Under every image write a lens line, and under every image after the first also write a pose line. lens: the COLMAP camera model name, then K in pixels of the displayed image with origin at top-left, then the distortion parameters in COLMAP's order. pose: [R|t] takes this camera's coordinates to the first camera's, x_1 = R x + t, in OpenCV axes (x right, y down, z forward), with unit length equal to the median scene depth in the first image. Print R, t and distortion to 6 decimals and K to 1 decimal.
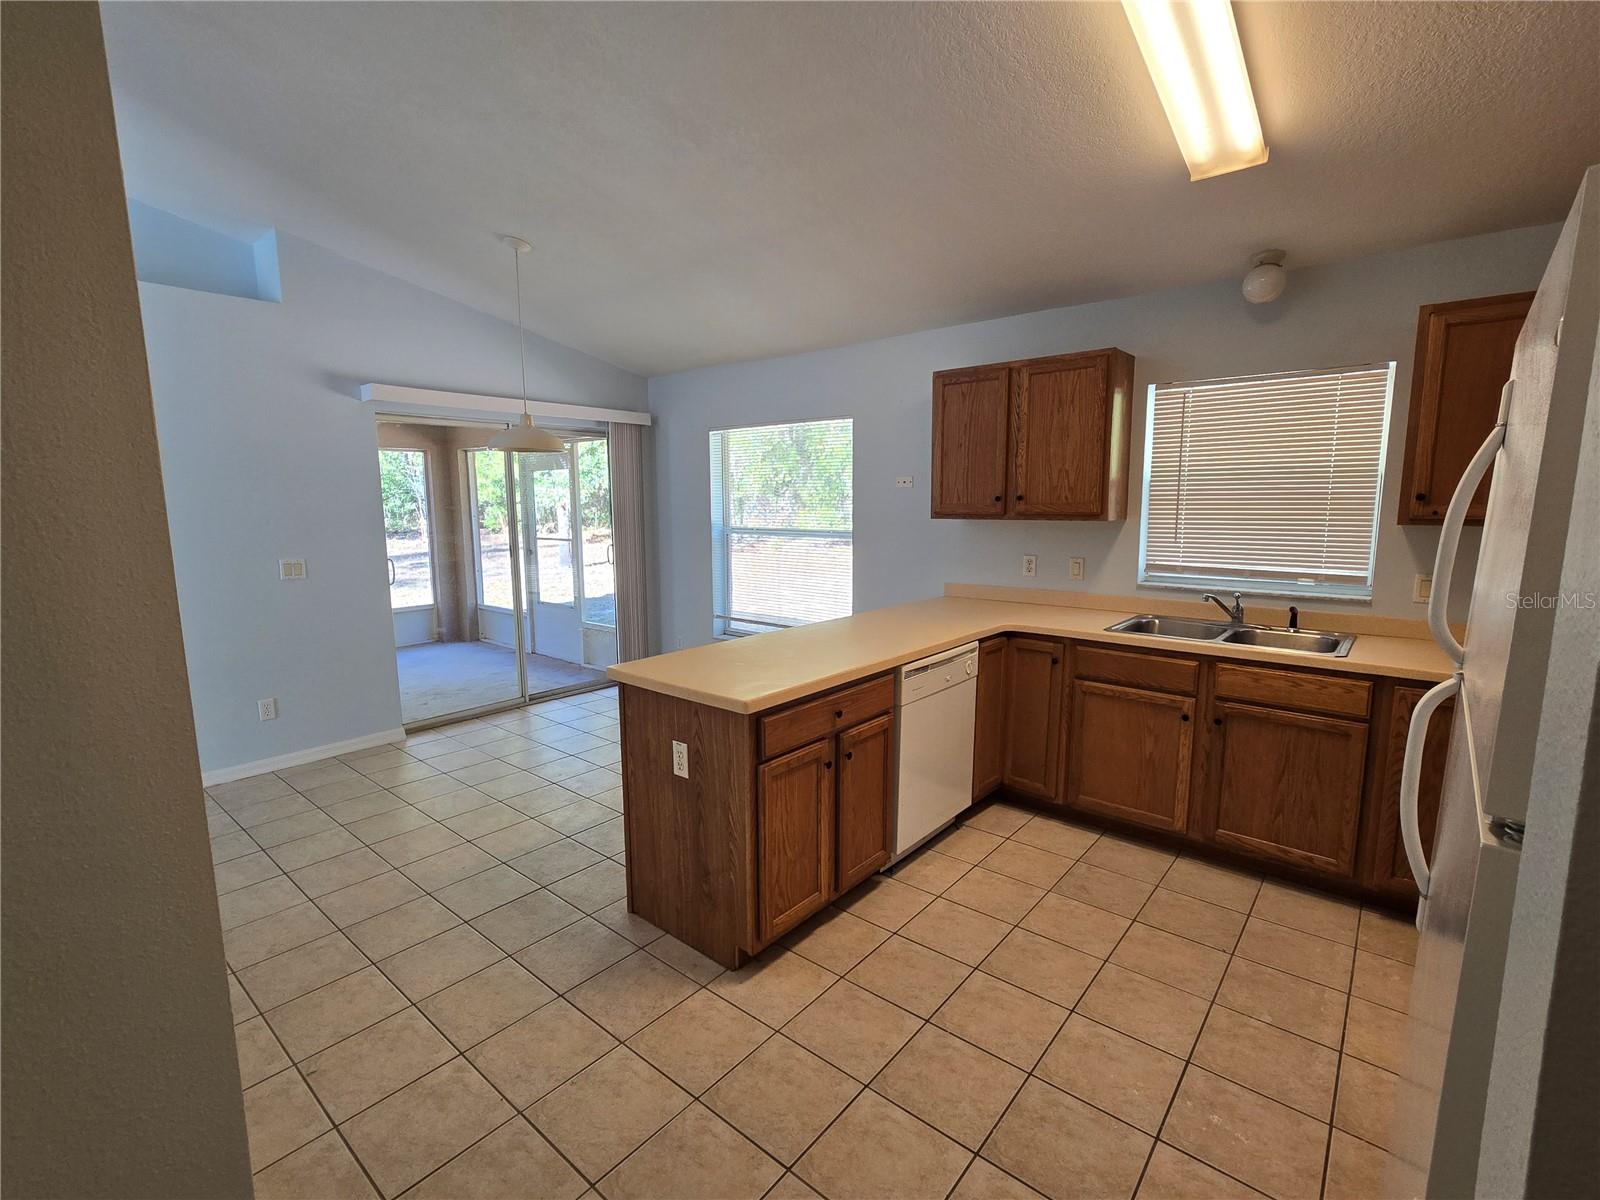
lens RADIAL K [[732.7, 0, 800.0], [0, 732.7, 600.0], [0, 0, 1]] dist [0.000257, 0.000081]
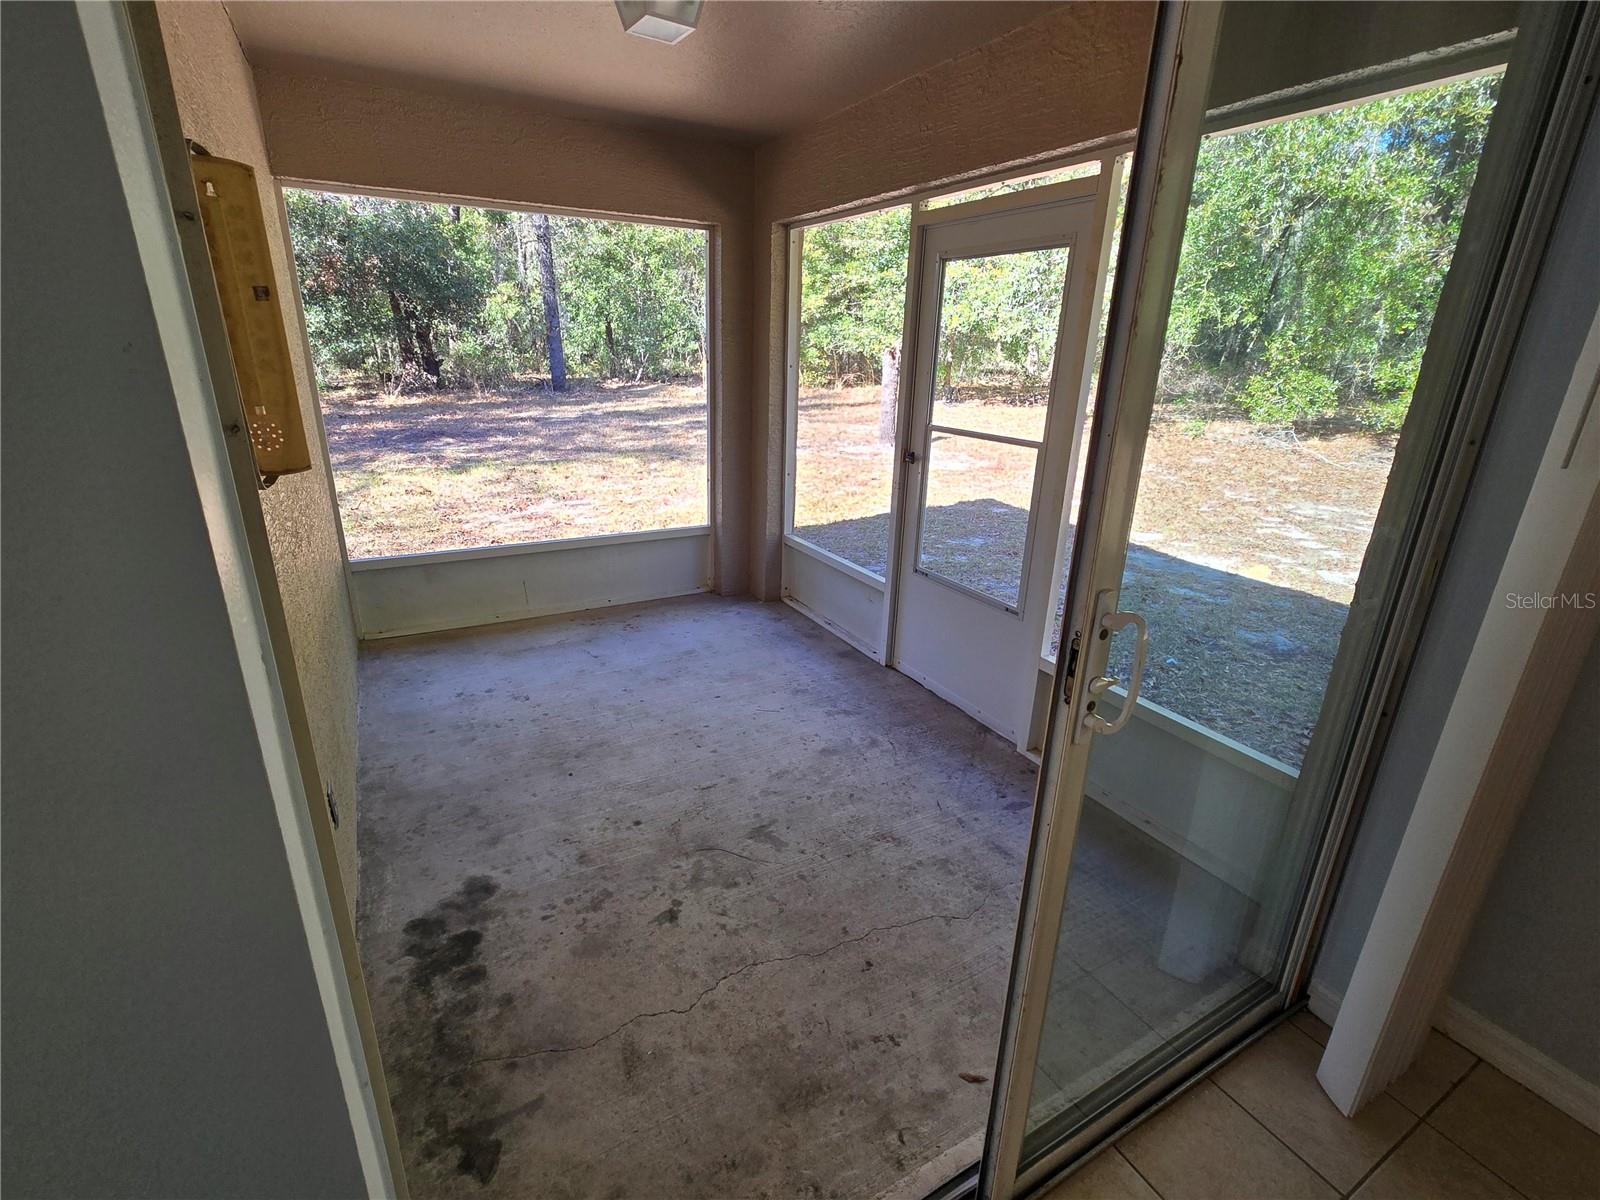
lens RADIAL K [[732.7, 0, 800.0], [0, 732.7, 600.0], [0, 0, 1]] dist [0.000257, 0.000081]
pose [[0.937835, 0.145947, -0.314905, -0.156949], [-0.082656, 0.975105, 0.205765, -0.037902], [0.337096, -0.166945, 0.926550, 0.309809]]
